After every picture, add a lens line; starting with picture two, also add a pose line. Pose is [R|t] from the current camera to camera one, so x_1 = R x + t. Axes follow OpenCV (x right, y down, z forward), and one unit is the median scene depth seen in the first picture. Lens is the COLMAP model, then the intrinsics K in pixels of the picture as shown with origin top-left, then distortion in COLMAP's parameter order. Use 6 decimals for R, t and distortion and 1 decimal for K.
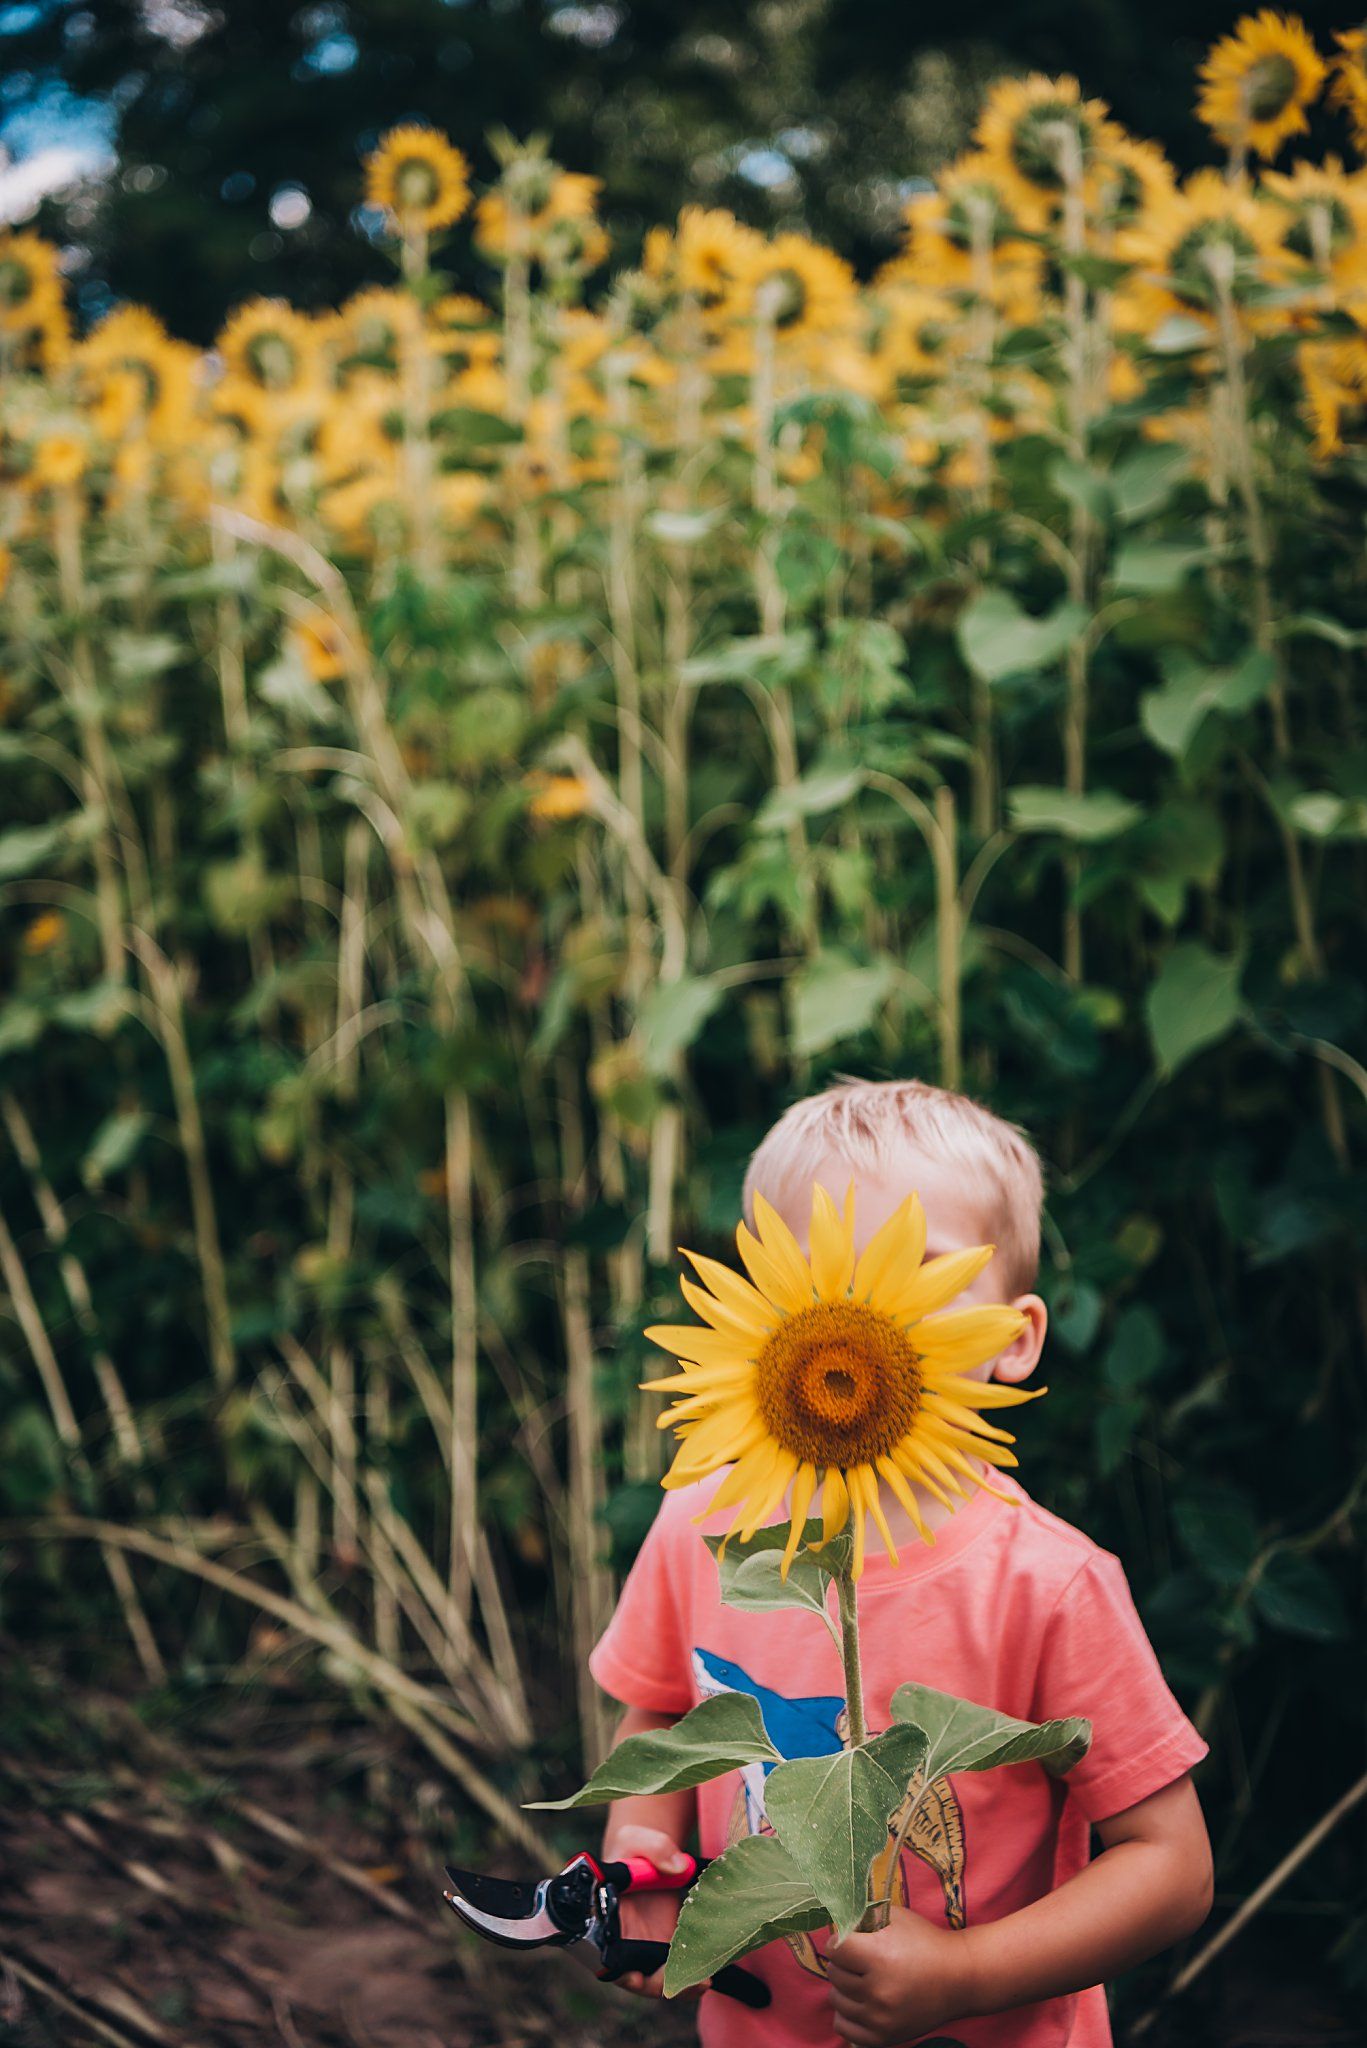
lens RADIAL K [[3080.5, 0, 682.2], [0, 3080.5, 1023.8], [0, 0, 1]] dist [0.338950, 0.000000]
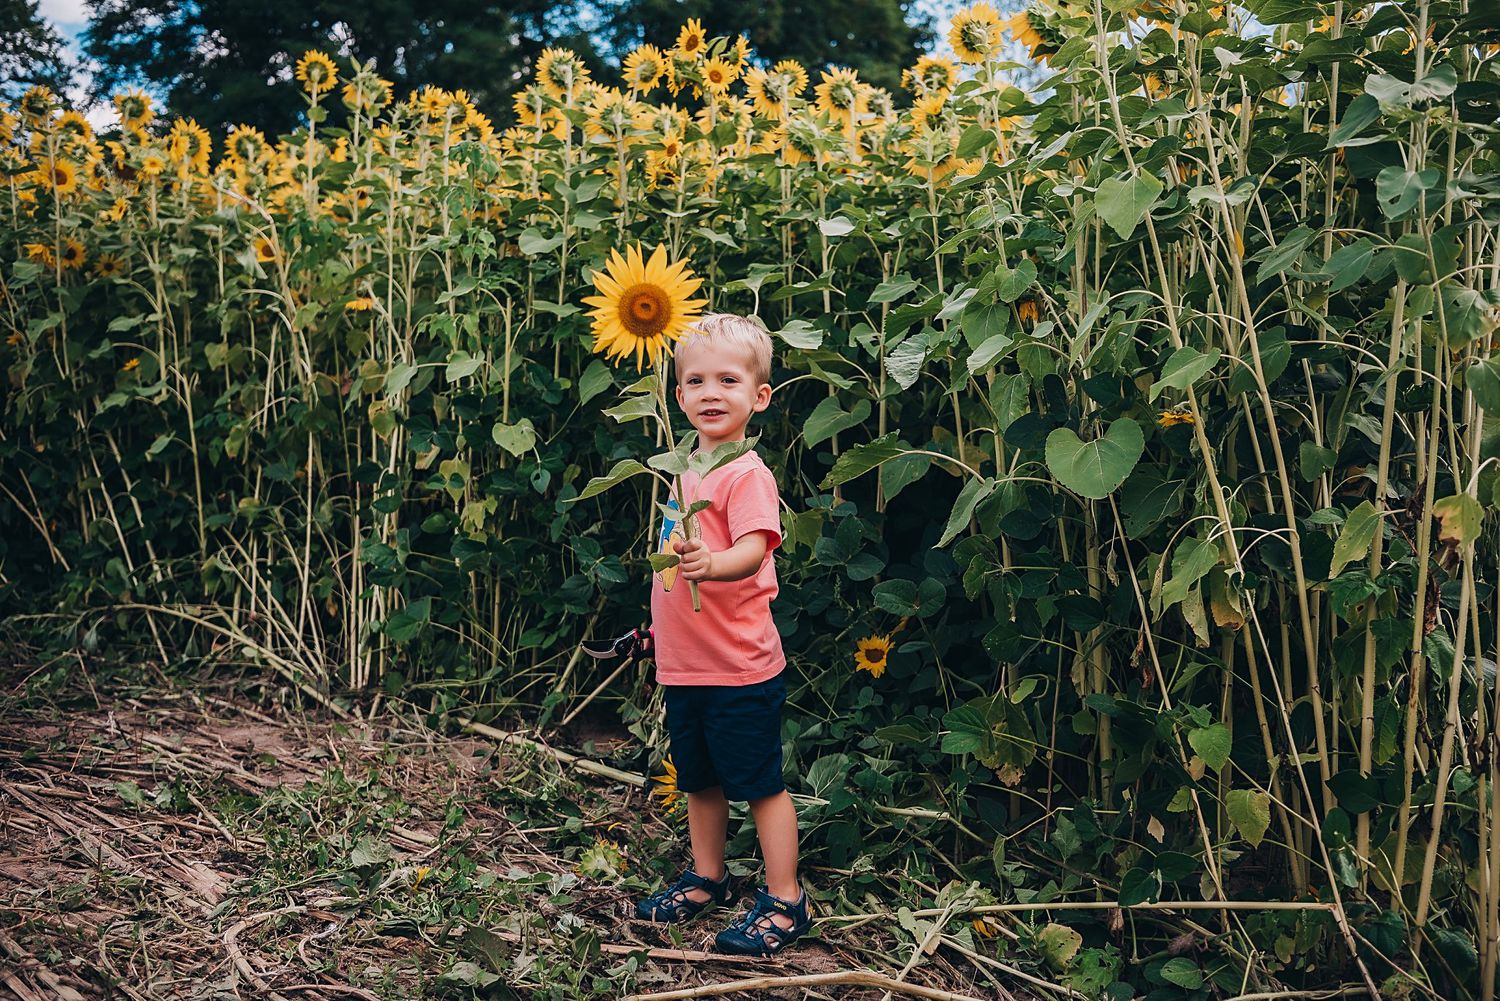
lens RADIAL K [[1392.6, 0, 748.3], [0, 1392.6, 501.0], [0, 0, 1]] dist [0.056170, 0.000000]
pose [[0.973104, 0.056039, 0.223448, 0.018947], [-0.052807, 0.998396, -0.020419, 0.081601], [-0.224234, 0.008070, 0.974502, -0.155016]]
